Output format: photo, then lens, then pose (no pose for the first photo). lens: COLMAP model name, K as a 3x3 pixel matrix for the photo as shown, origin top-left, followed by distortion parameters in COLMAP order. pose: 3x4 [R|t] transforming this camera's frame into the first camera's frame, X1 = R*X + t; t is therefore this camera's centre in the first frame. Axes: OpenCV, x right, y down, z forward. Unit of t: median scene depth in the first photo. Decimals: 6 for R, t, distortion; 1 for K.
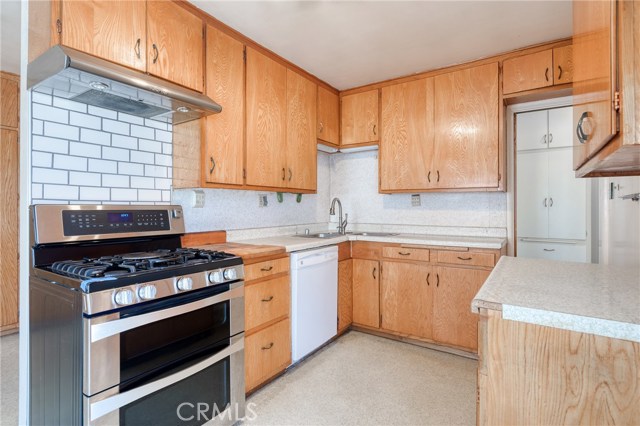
lens RADIAL K [[320.2, 0, 319.8], [0, 320.2, 208.0], [0, 0, 1]] dist [-0.001752, -0.000370]
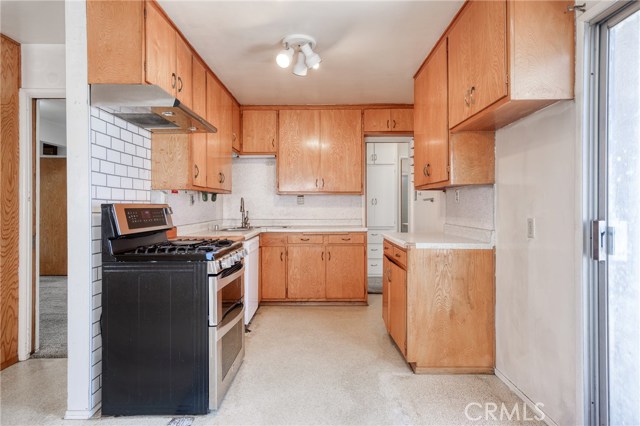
lens RADIAL K [[360.3, 0, 320.0], [0, 360.3, 213.0], [0, 0, 1]] dist [0.001452, 0.000225]
pose [[0.836362, -0.014336, 0.547990, -0.523930], [0.004568, 0.999806, 0.019184, 0.001082], [-0.548159, -0.013541, 0.836265, -0.313725]]
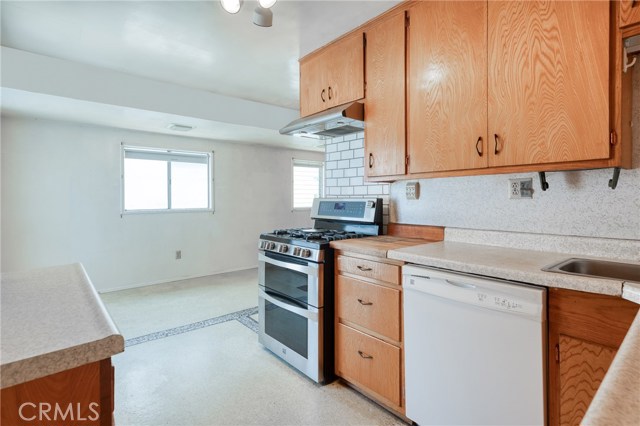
lens RADIAL K [[328.7, 0, 320.6], [0, 328.7, 197.2], [0, 0, 1]] dist [0.001833, 0.000252]
pose [[-0.282624, -0.001573, -0.959230, 0.571848], [0.003851, 0.999989, -0.002775, -0.005895], [0.959223, -0.004478, -0.282614, 0.863172]]
